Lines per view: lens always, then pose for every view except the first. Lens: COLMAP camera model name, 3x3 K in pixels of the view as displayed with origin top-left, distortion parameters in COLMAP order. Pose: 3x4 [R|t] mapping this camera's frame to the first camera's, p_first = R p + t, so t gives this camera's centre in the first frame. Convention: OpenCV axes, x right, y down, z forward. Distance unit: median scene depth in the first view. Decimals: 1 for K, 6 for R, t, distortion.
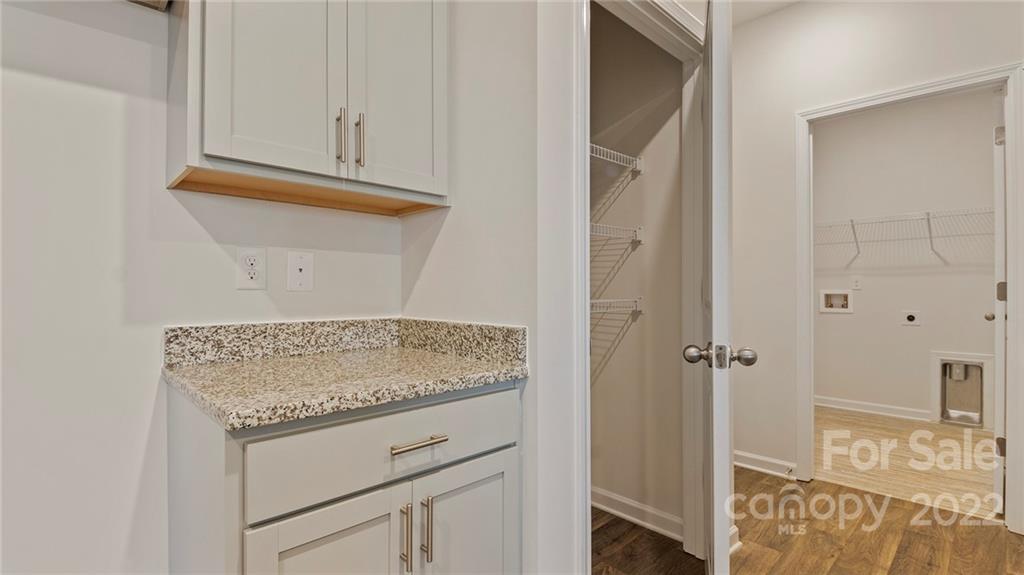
lens RADIAL K [[478.2, 0, 512.0], [0, 478.2, 287.5], [0, 0, 1]] dist [0.002836, -0.010800]
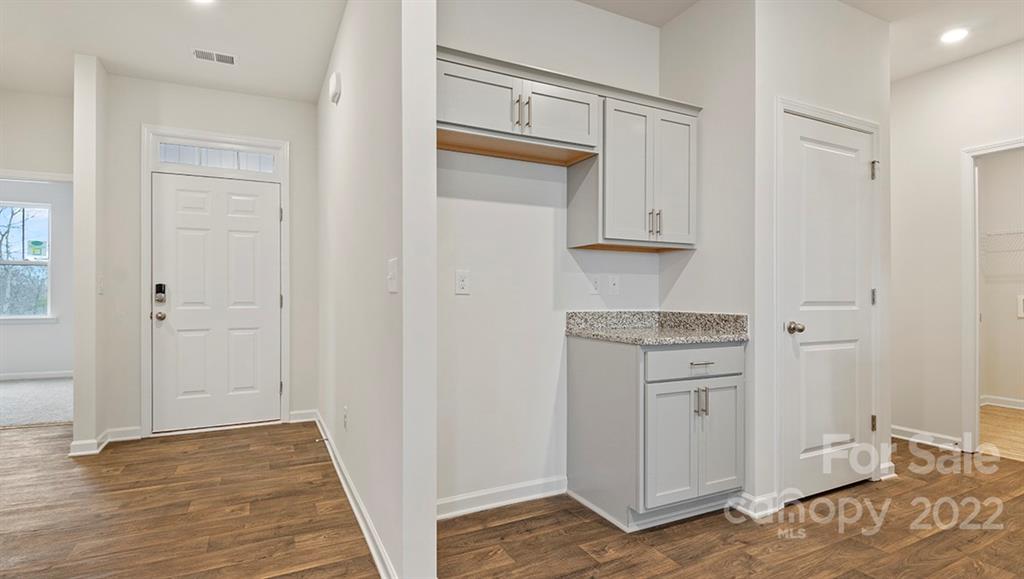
lens RADIAL K [[491.8, 0, 491.8], [0, 491.8, 290.7], [0, 0, 1]] dist [-0.031135, -0.000494]
pose [[0.942188, 0.000872, -0.335084, -0.272592], [-0.001431, 0.999998, -0.001420, -0.009248], [0.335082, 0.001817, 0.942187, -1.157040]]
